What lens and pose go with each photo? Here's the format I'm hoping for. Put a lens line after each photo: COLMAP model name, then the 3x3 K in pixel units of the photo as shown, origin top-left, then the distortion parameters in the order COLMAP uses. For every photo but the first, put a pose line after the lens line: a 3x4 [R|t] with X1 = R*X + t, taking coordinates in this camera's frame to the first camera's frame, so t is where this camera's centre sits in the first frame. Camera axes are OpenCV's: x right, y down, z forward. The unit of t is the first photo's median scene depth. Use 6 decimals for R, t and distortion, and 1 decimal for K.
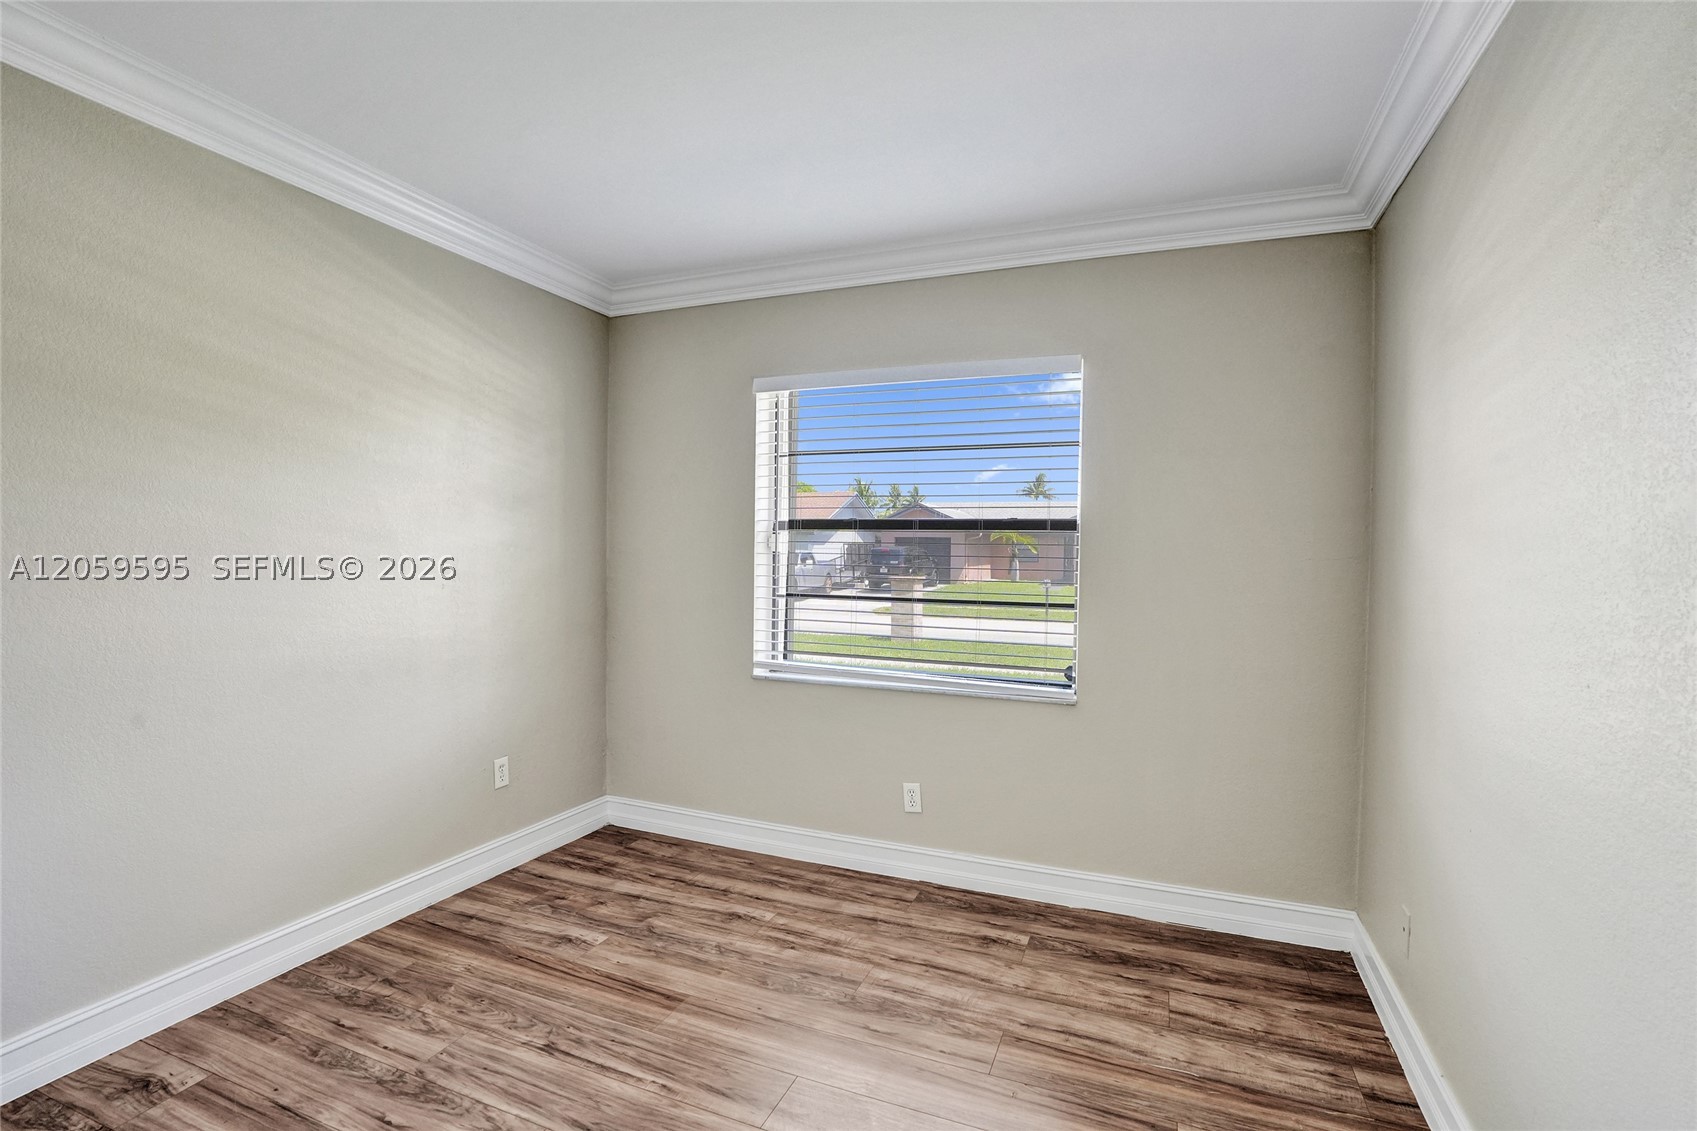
lens RADIAL K [[791.6, 0, 845.9], [0, 791.6, 565.7], [0, 0, 1]] dist [-0.070966, 0.029610]
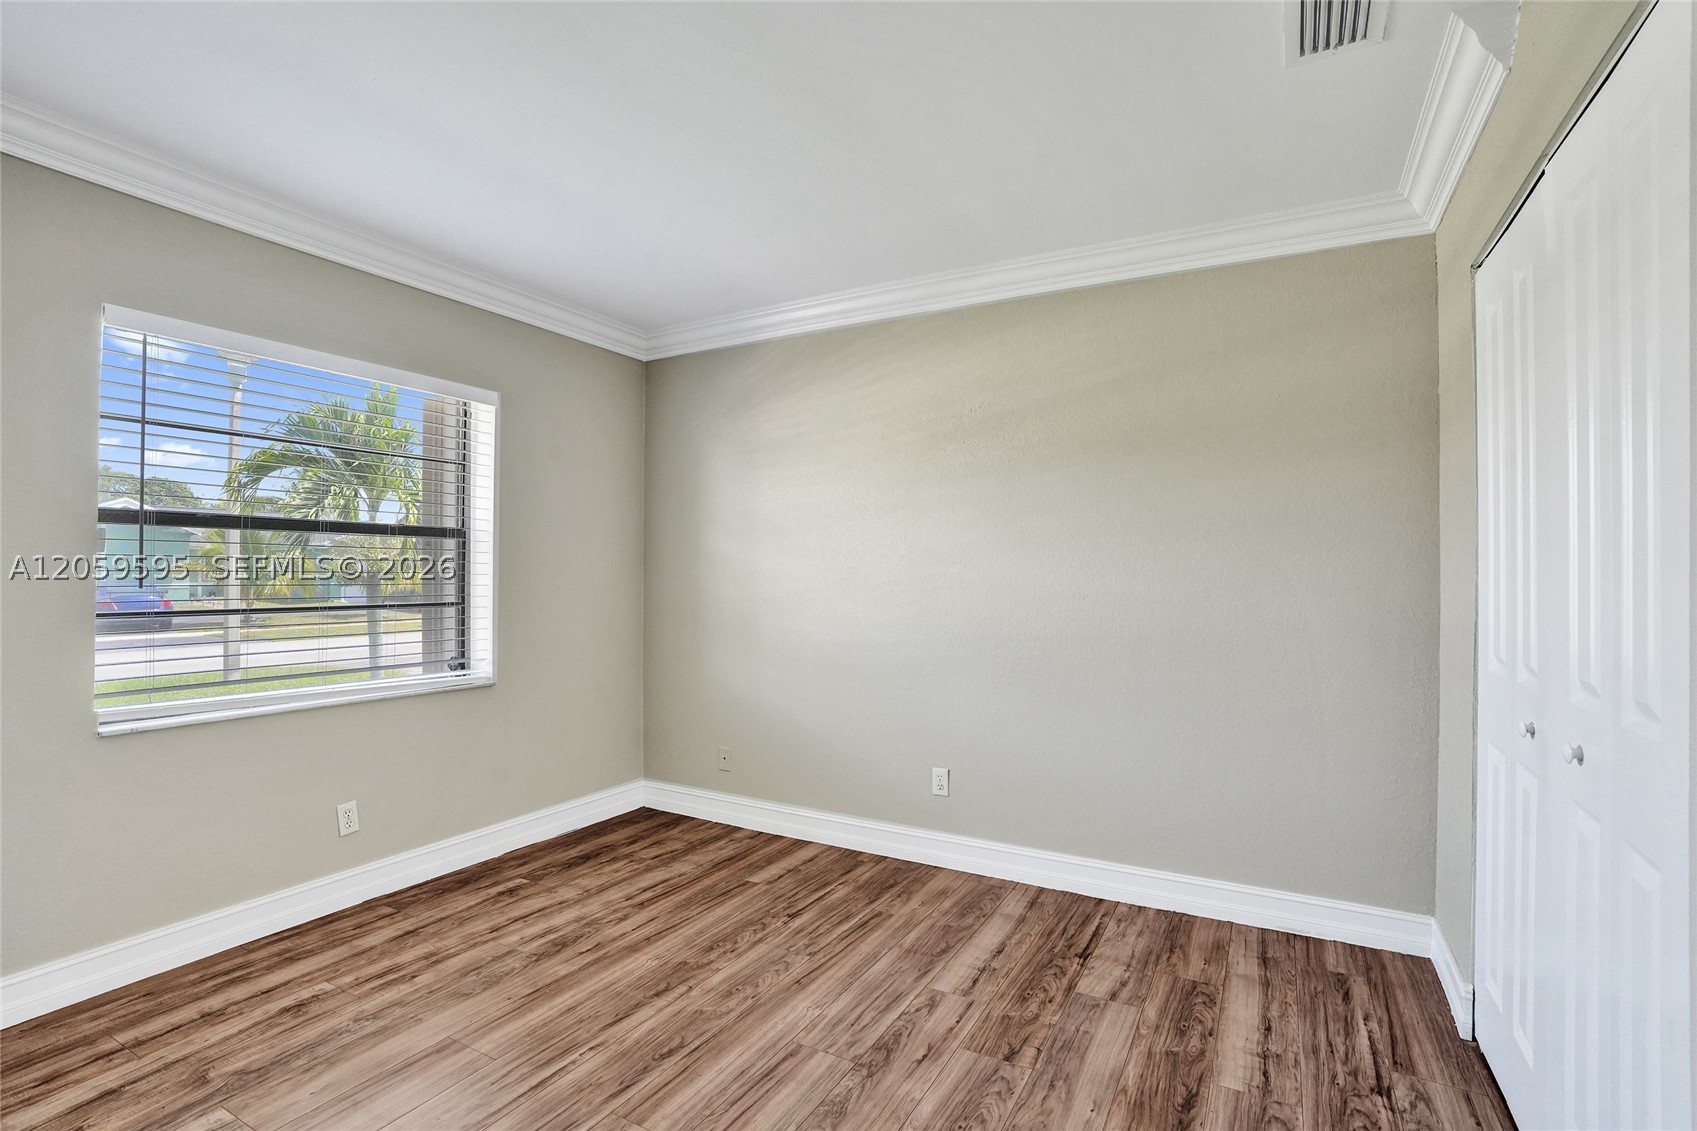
lens RADIAL K [[791.6, 0, 845.9], [0, 791.6, 565.7], [0, 0, 1]] dist [-0.070966, 0.029610]
pose [[0.117258, -0.002520, 0.993098, -0.883683], [0.009718, 0.999952, 0.001390, -0.001380], [-0.993054, 0.009488, 0.117276, 0.353699]]
